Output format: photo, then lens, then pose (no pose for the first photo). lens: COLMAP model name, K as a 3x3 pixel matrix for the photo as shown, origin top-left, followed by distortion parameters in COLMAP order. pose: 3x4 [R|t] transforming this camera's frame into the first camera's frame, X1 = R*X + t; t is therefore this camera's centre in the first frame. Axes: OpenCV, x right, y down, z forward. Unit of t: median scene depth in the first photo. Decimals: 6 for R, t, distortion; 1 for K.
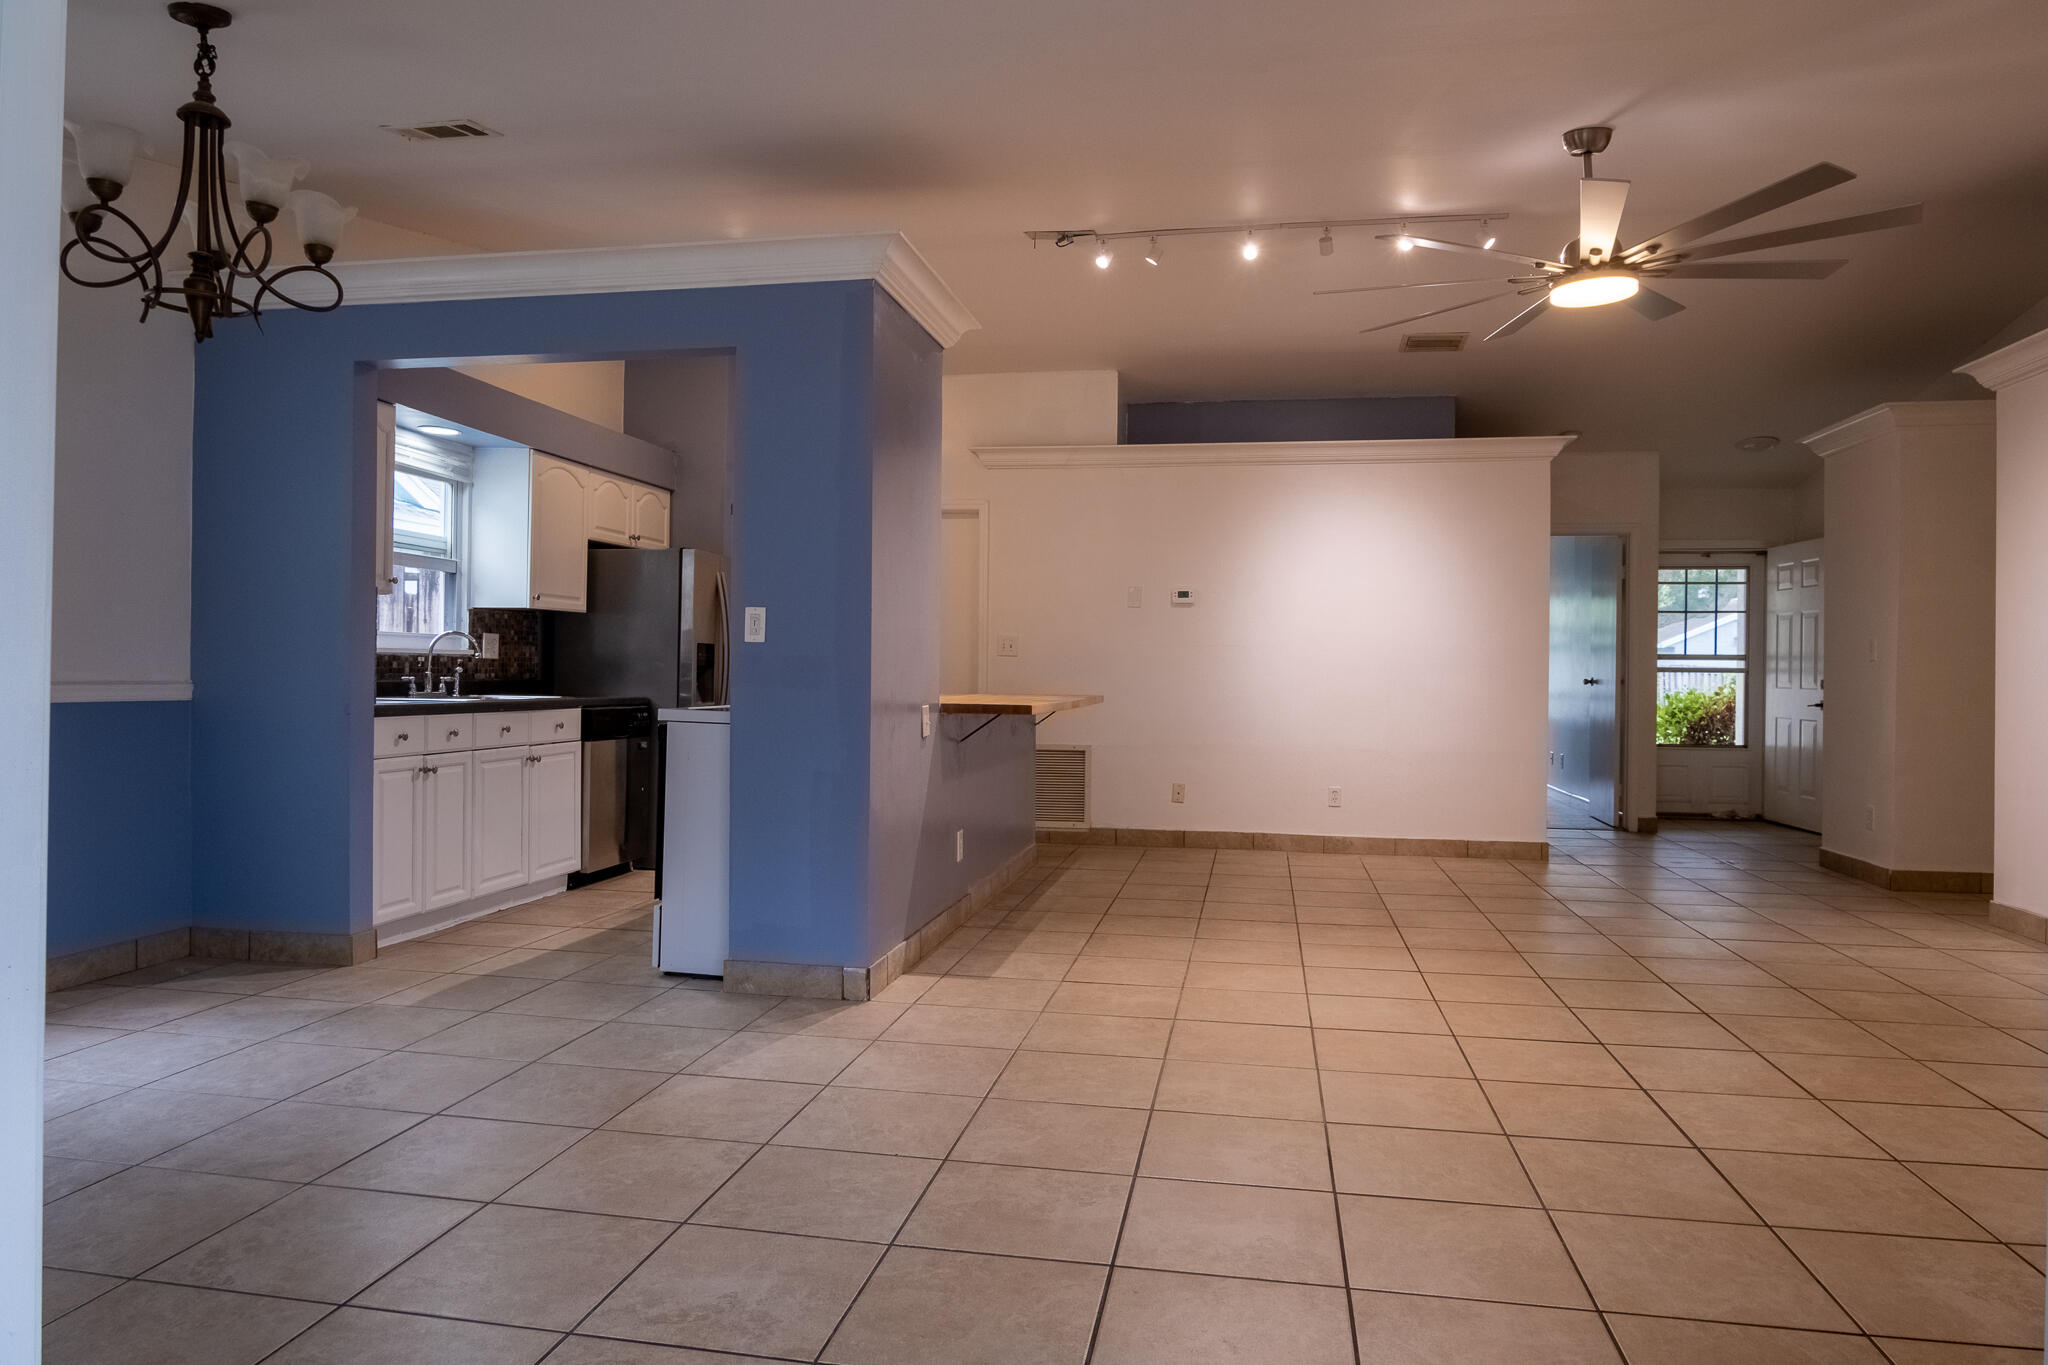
lens RADIAL K [[1277.3, 0, 1027.9], [0, 1277.3, 670.7], [0, 0, 1]] dist [-0.038653, 0.021086]
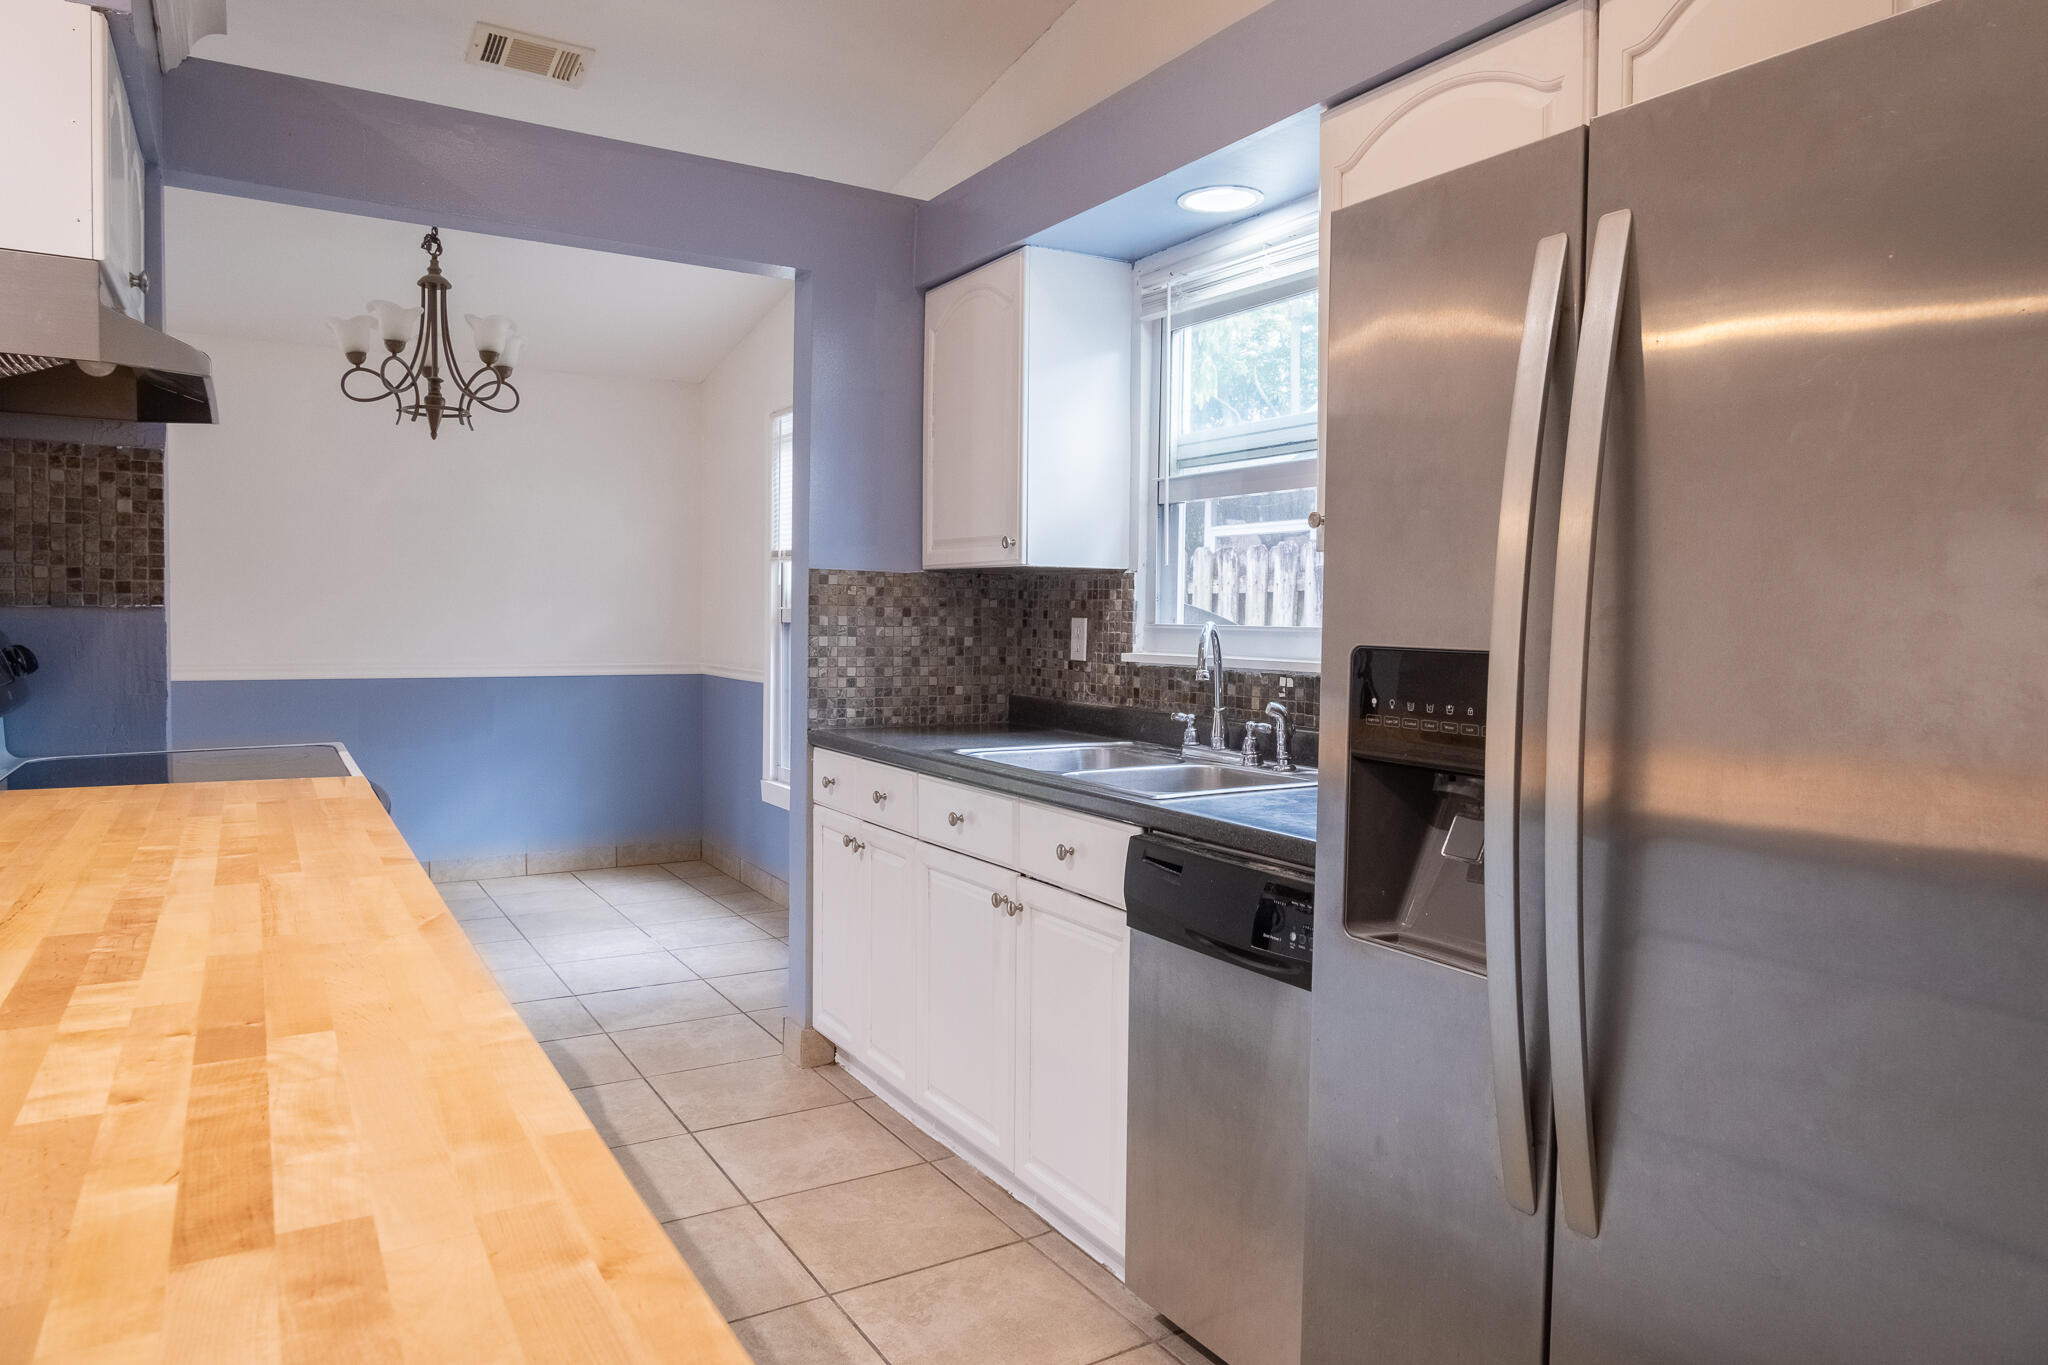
lens RADIAL K [[1277.3, 0, 1029.6], [0, 1277.3, 677.1], [0, 0, 1]] dist [-0.038653, 0.021086]
pose [[-0.742301, 0.007596, -0.670023, -0.089772], [-0.022613, 0.999082, 0.036379, -0.026374], [0.669685, 0.042156, -0.741448, 1.293342]]
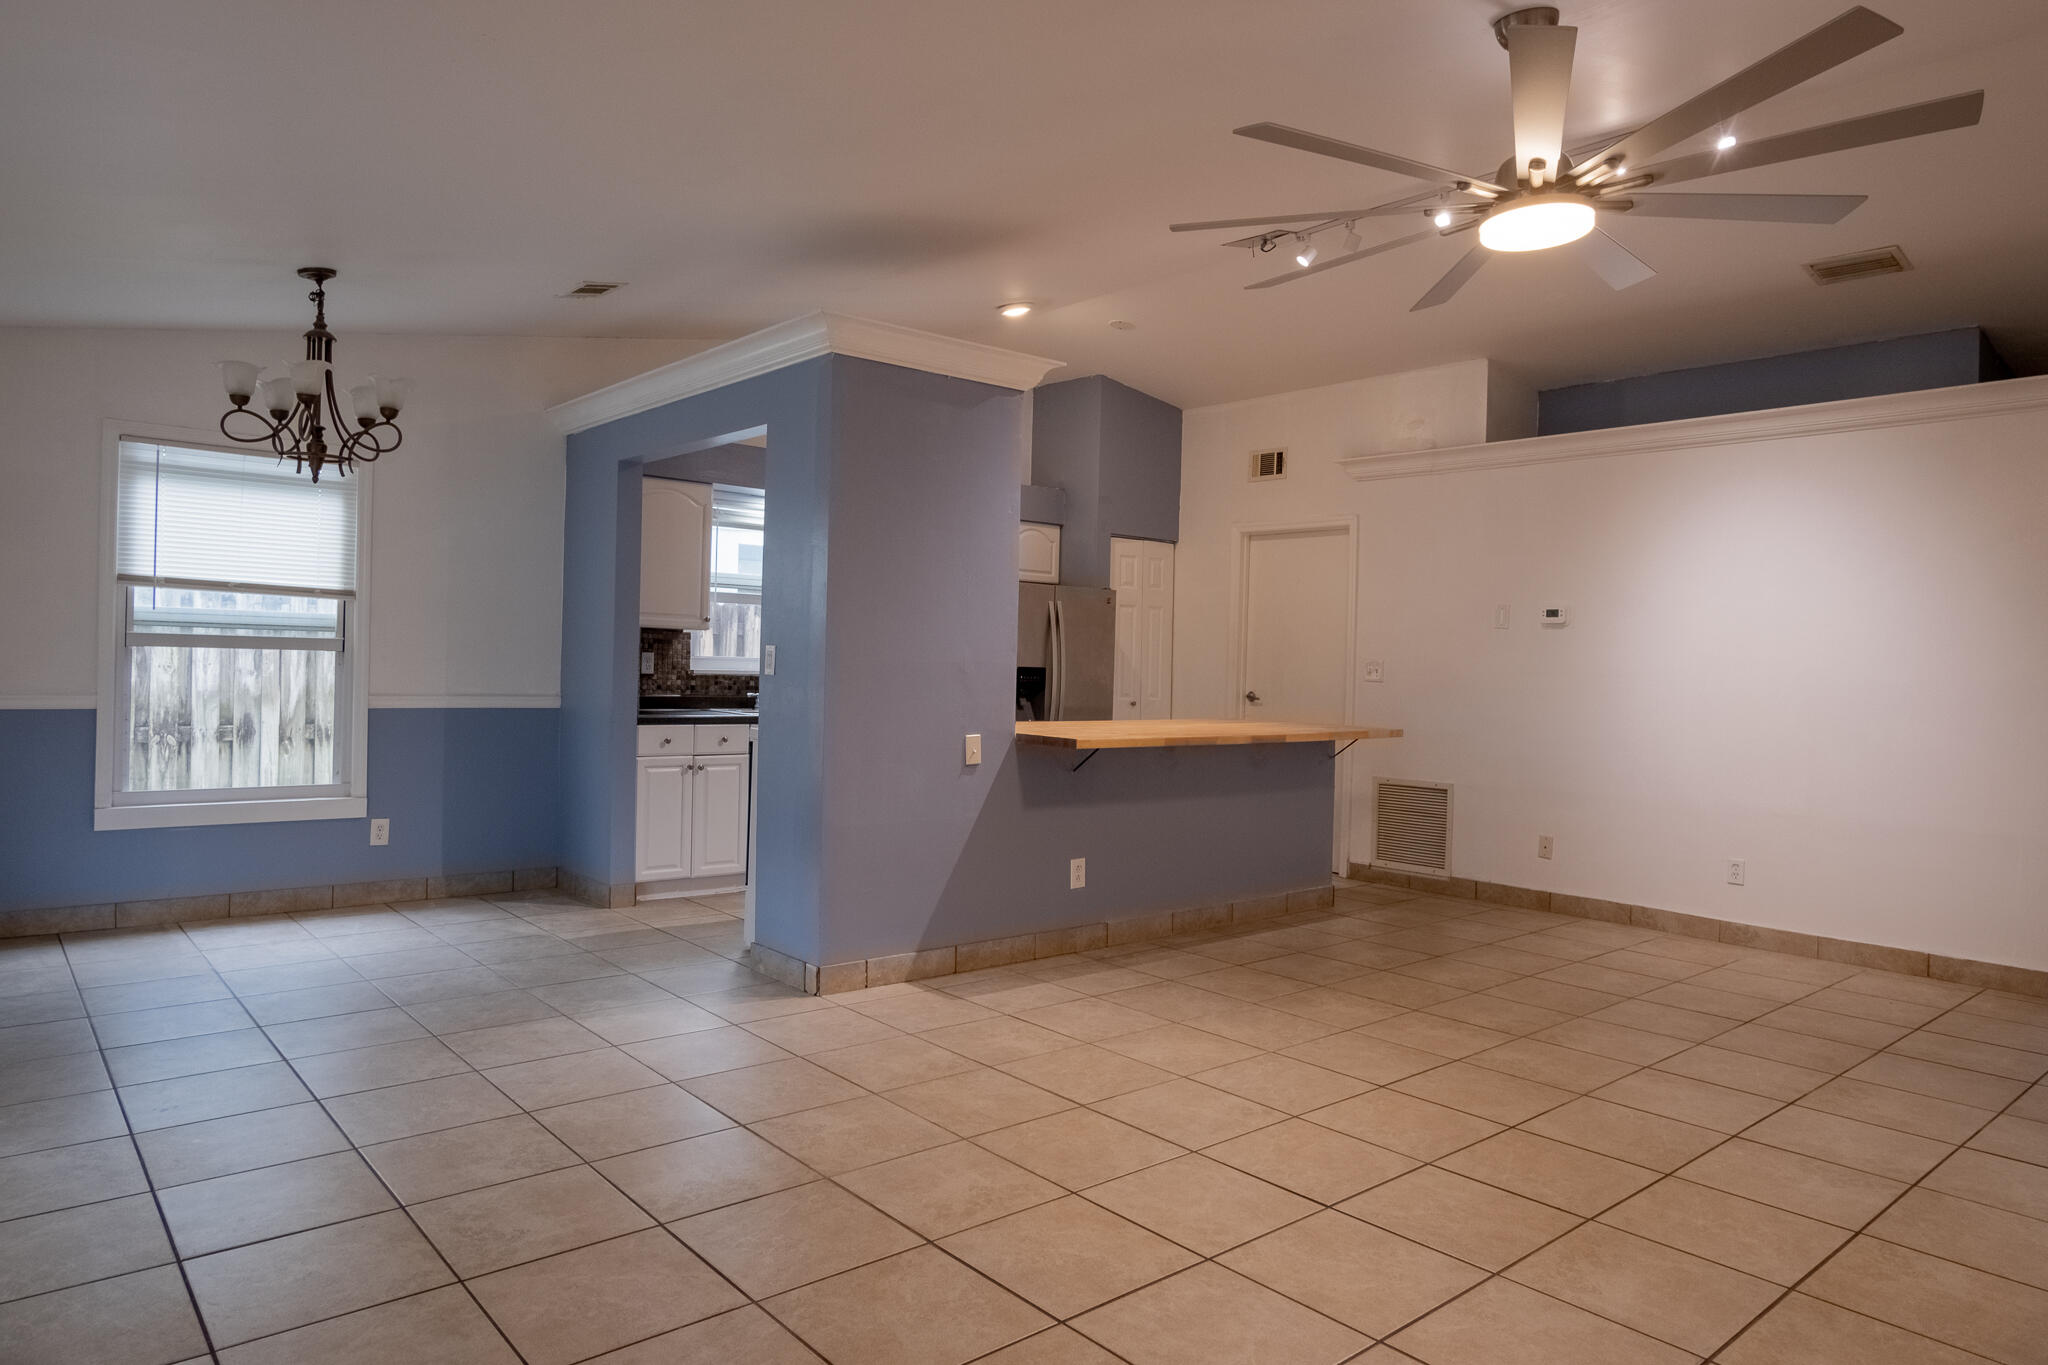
lens RADIAL K [[1277.3, 0, 1024.2], [0, 1277.3, 675.8], [0, 0, 1]] dist [-0.038653, 0.021086]
pose [[0.776115, 0.015638, -0.630397, 0.508125], [-0.015986, 0.999859, 0.005122, -0.022688], [0.630388, 0.006102, 0.776256, 0.170415]]
